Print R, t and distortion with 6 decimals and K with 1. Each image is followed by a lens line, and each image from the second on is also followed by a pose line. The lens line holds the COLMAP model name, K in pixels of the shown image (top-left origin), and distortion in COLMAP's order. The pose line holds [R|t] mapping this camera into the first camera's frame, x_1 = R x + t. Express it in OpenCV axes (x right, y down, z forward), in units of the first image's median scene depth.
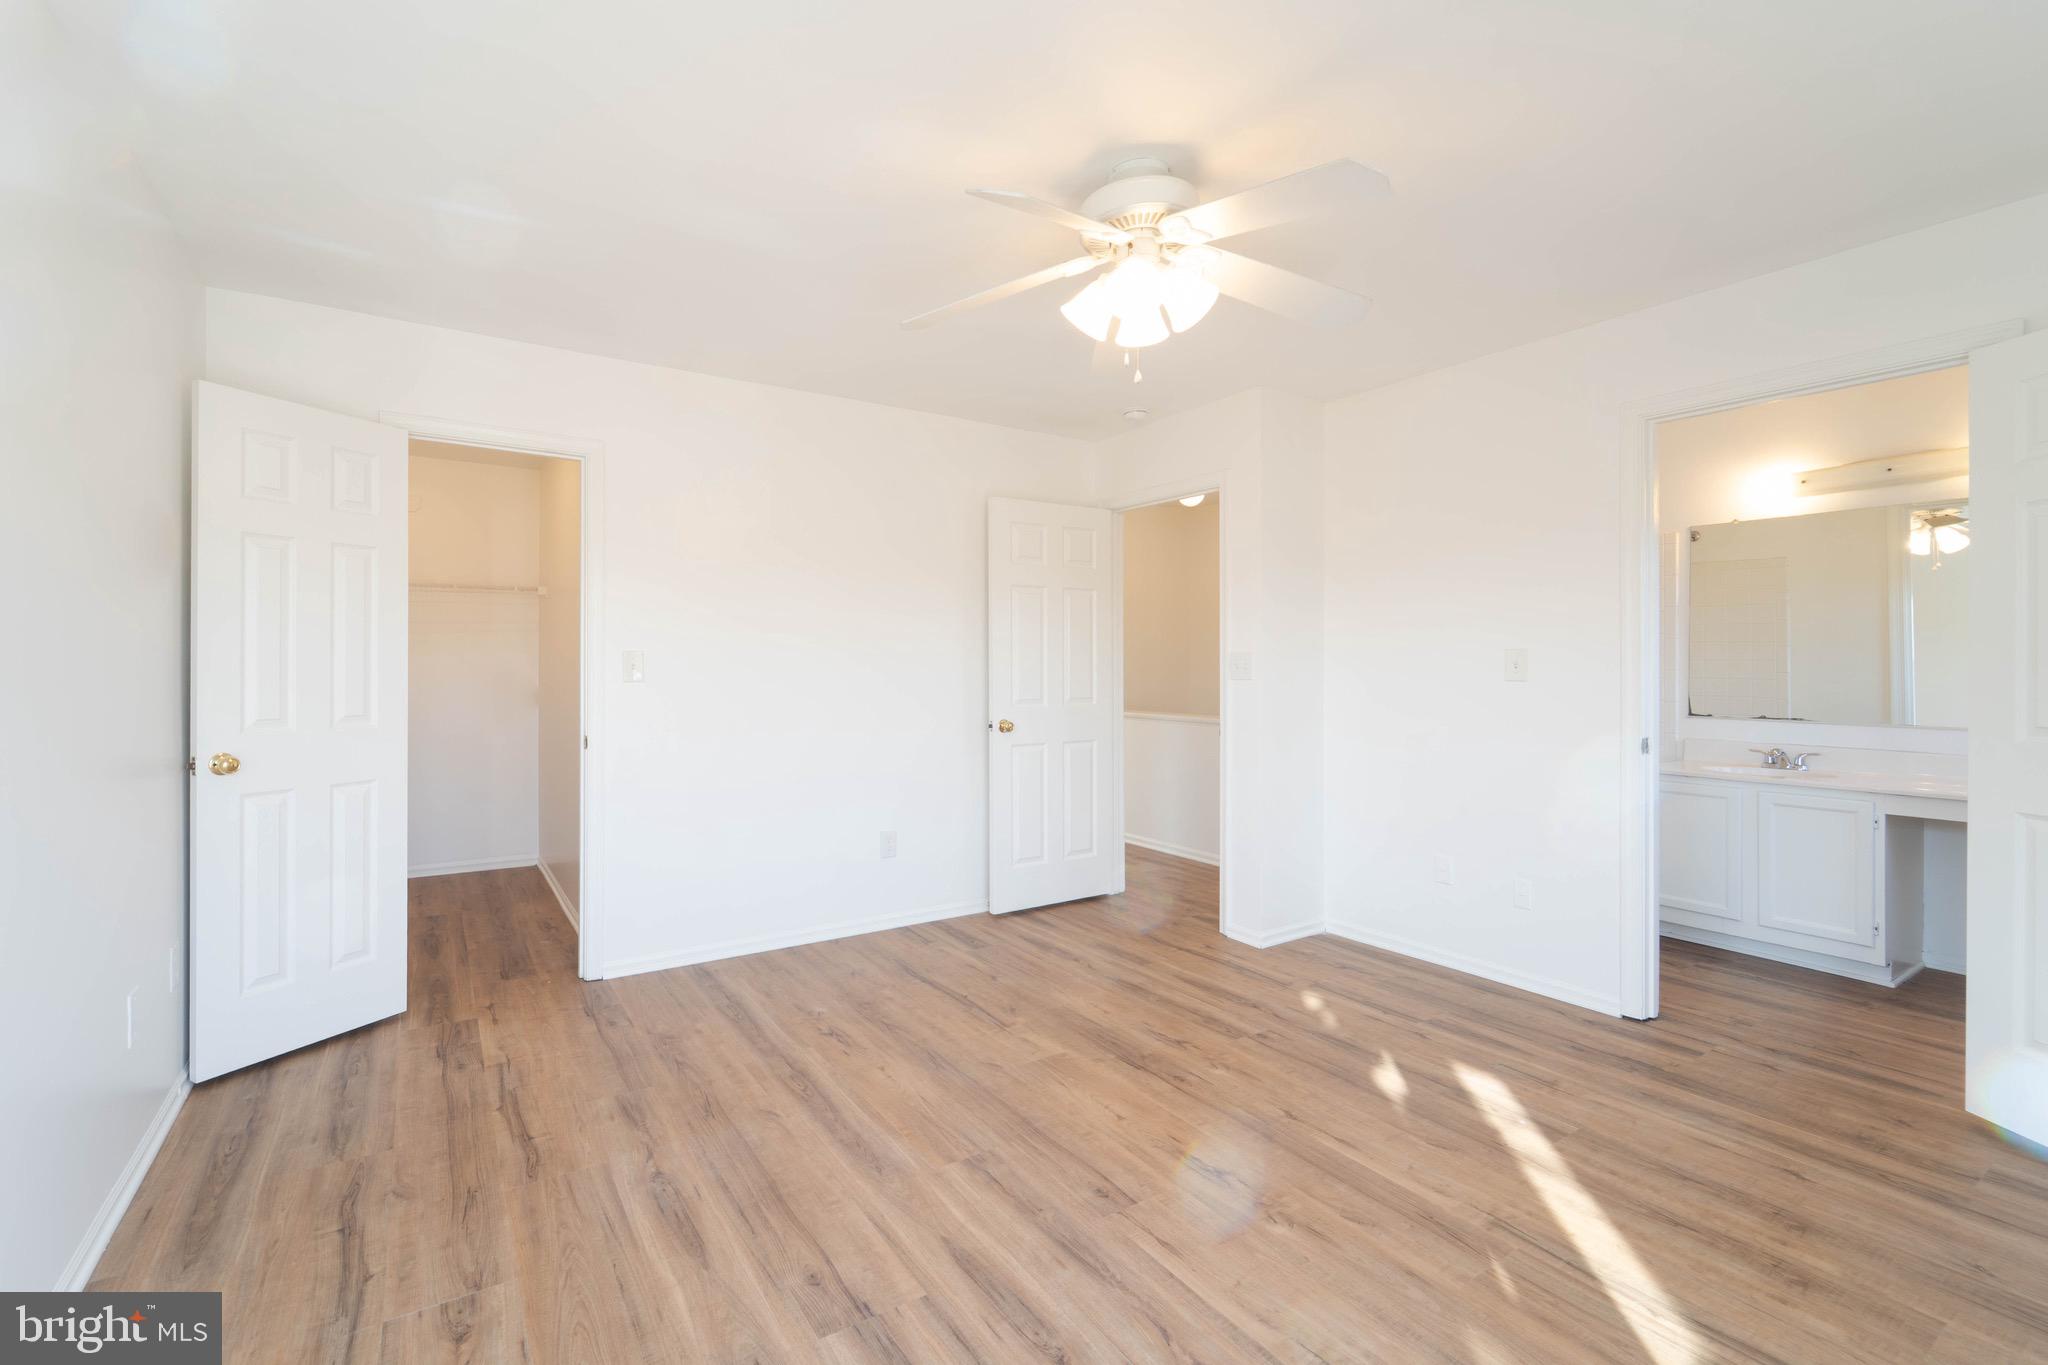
lens RADIAL K [[843.9, 0, 1015.3], [0, 843.9, 678.3], [0, 0, 1]] dist [0.000896, -0.000426]
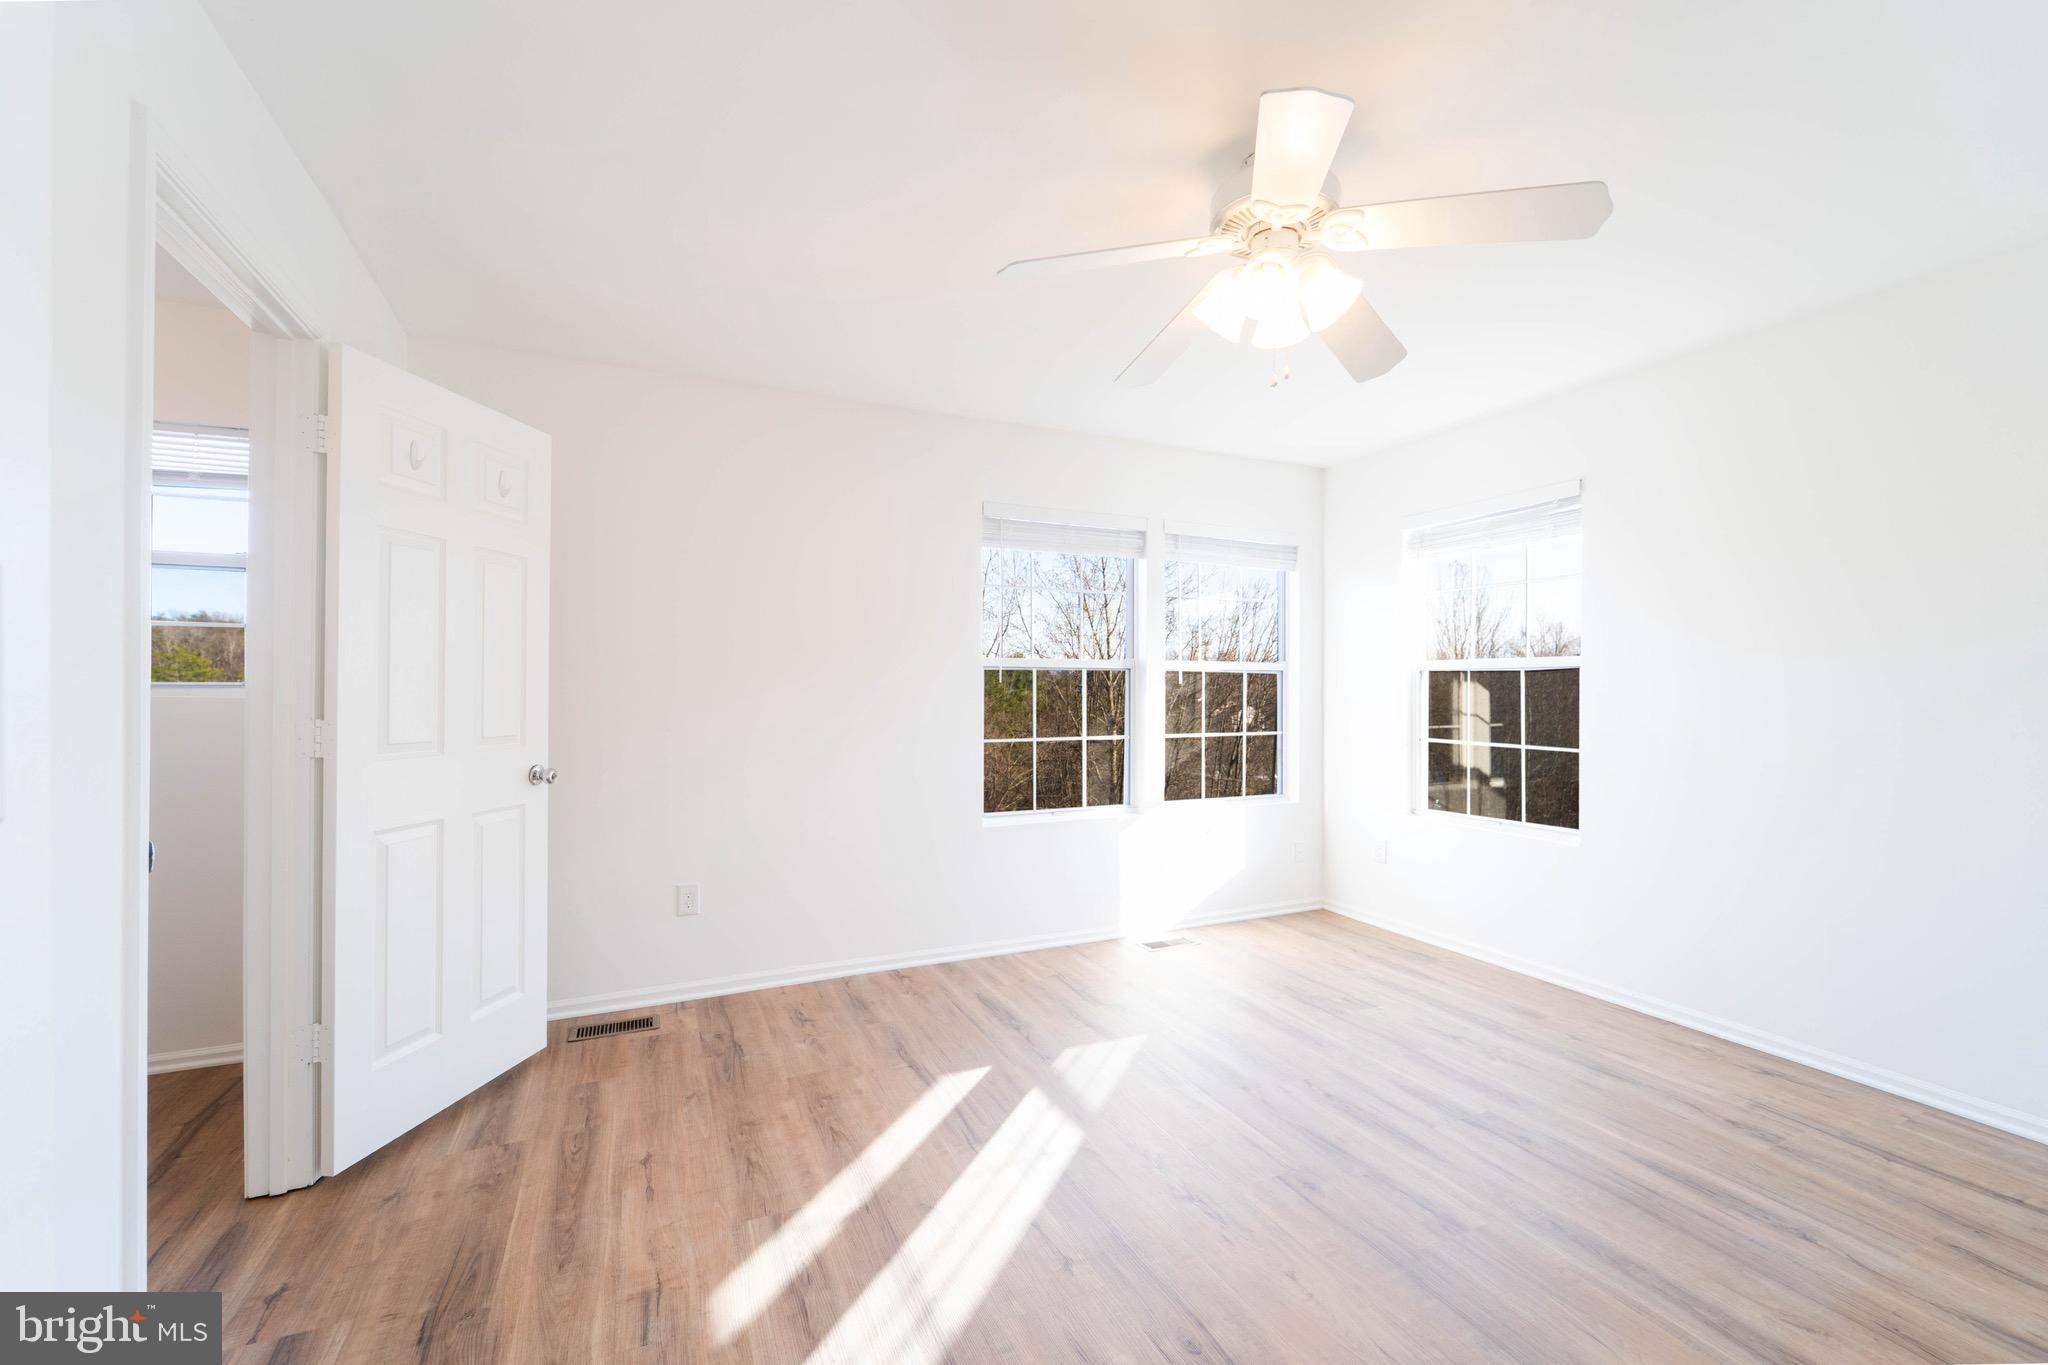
lens RADIAL K [[843.9, 0, 1015.3], [0, 843.9, 678.3], [0, 0, 1]] dist [0.000896, -0.000426]
pose [[-0.980379, 0.000949, 0.197119, 0.261877], [0.002136, 0.999981, 0.005812, -0.043671], [-0.197110, 0.006119, -0.980362, 2.151506]]
